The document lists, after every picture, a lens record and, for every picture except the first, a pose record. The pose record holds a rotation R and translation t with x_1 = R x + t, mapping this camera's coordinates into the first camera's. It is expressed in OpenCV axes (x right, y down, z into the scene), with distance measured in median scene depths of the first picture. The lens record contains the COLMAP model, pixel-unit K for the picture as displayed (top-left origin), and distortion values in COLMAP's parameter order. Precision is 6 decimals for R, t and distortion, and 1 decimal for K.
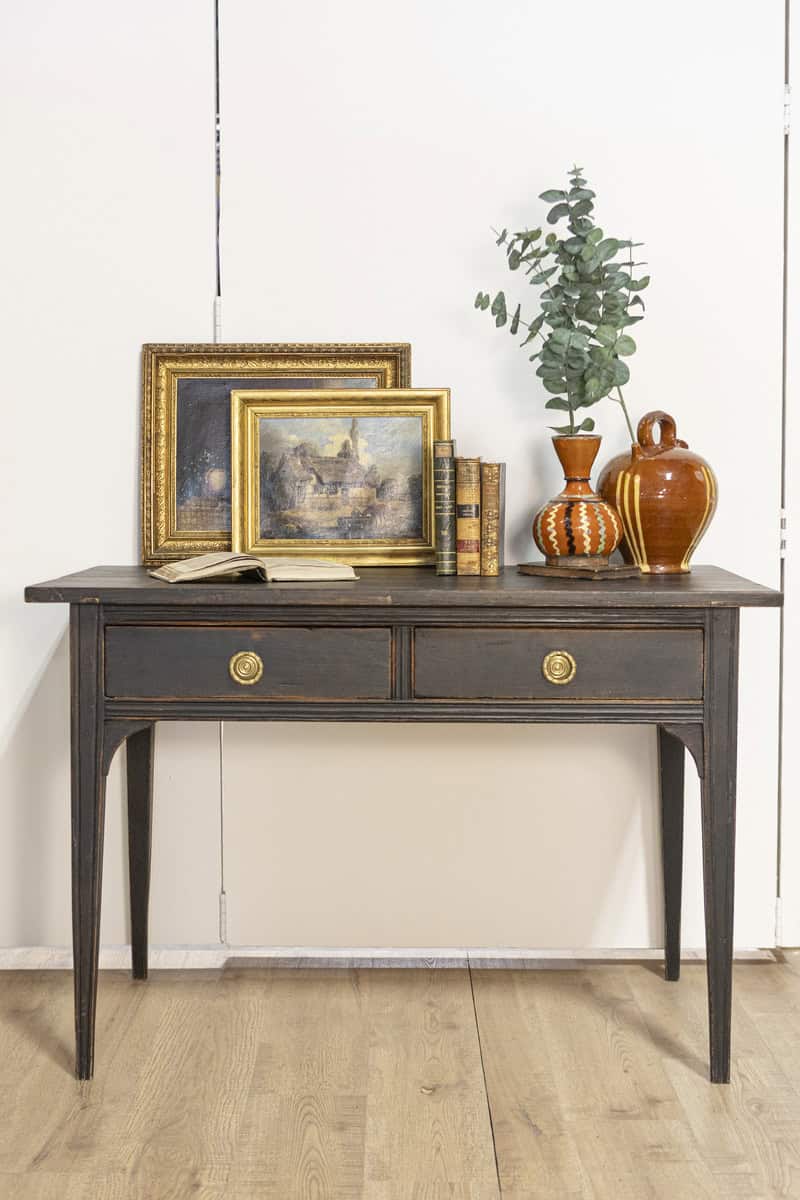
lens RADIAL K [[1619.4, 0, 372.4], [0, 1619.4, 581.0], [0, 0, 1]] dist [-0.005443, -0.055583]
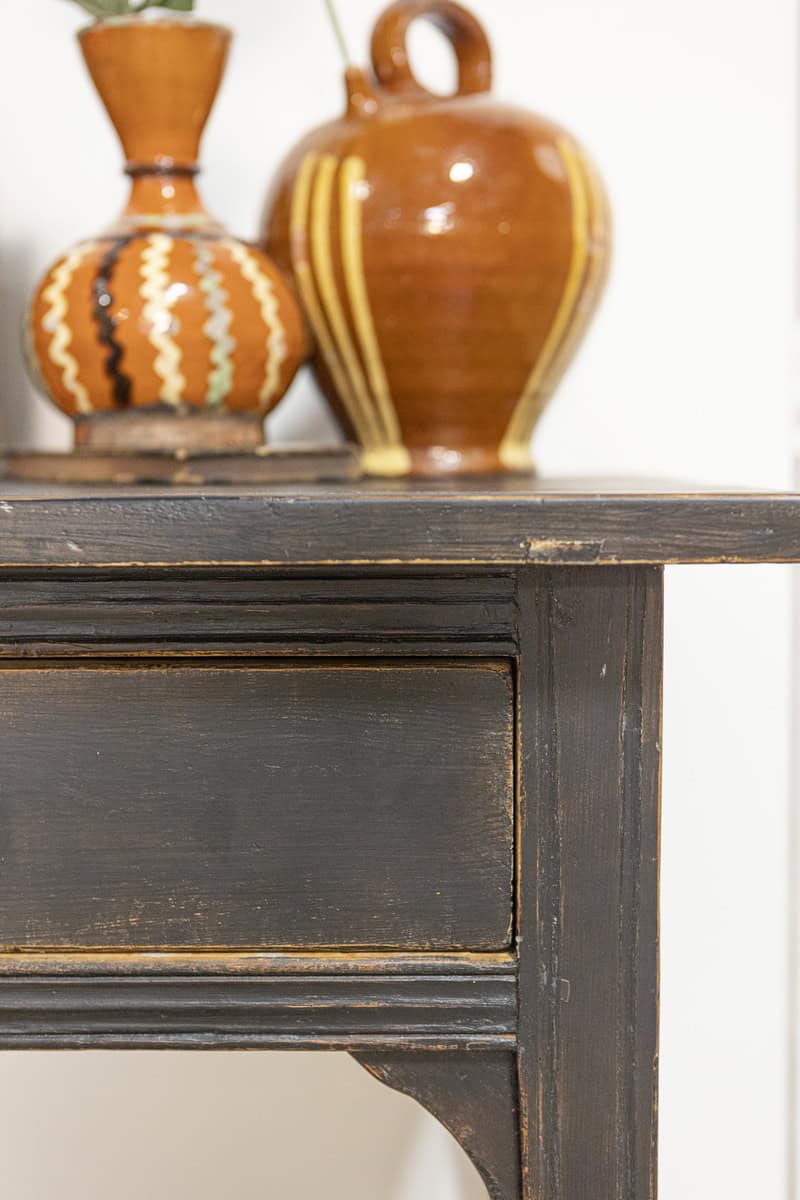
lens RADIAL K [[1619.4, 0, 372.4], [0, 1619.4, 581.0], [0, 0, 1]] dist [-0.005443, -0.055583]
pose [[0.999849, -0.009776, 0.014377, 0.164968], [0.009676, 0.999928, 0.007055, 0.014633], [-0.014445, -0.006915, 0.999872, 0.695954]]
